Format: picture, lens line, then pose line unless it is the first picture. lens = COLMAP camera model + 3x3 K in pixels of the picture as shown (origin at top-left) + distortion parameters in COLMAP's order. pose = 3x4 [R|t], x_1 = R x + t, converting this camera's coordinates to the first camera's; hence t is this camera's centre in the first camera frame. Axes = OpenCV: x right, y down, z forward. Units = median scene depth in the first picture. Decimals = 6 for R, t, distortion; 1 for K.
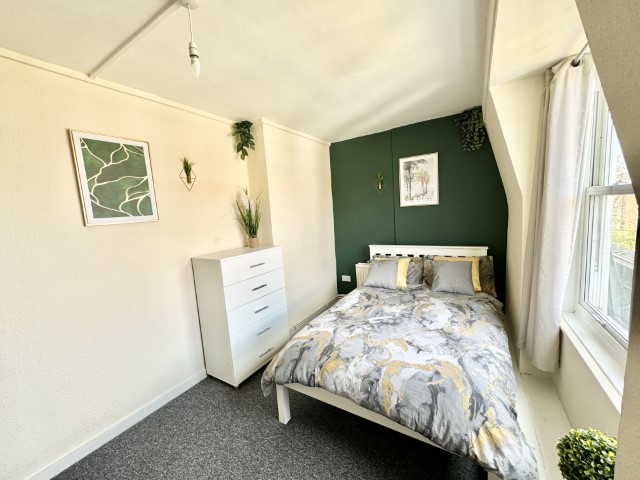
lens RADIAL K [[254.7, 0, 320.0], [0, 254.7, 240.0], [0, 0, 1]] dist [-0.001237, 0.000332]
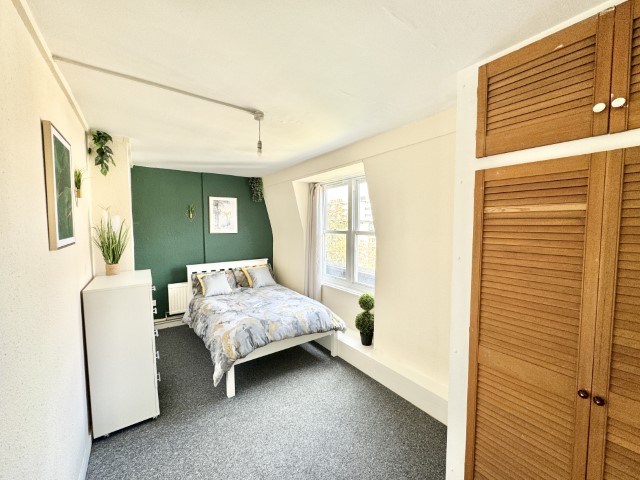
lens RADIAL K [[254.7, 0, 320.0], [0, 254.7, 240.0], [0, 0, 1]] dist [-0.001237, 0.000332]
pose [[0.384555, 0.007835, 0.923069, -1.059833], [0.085204, 0.995394, -0.043946, 0.011273], [-0.919161, 0.095549, 0.382116, 0.005942]]
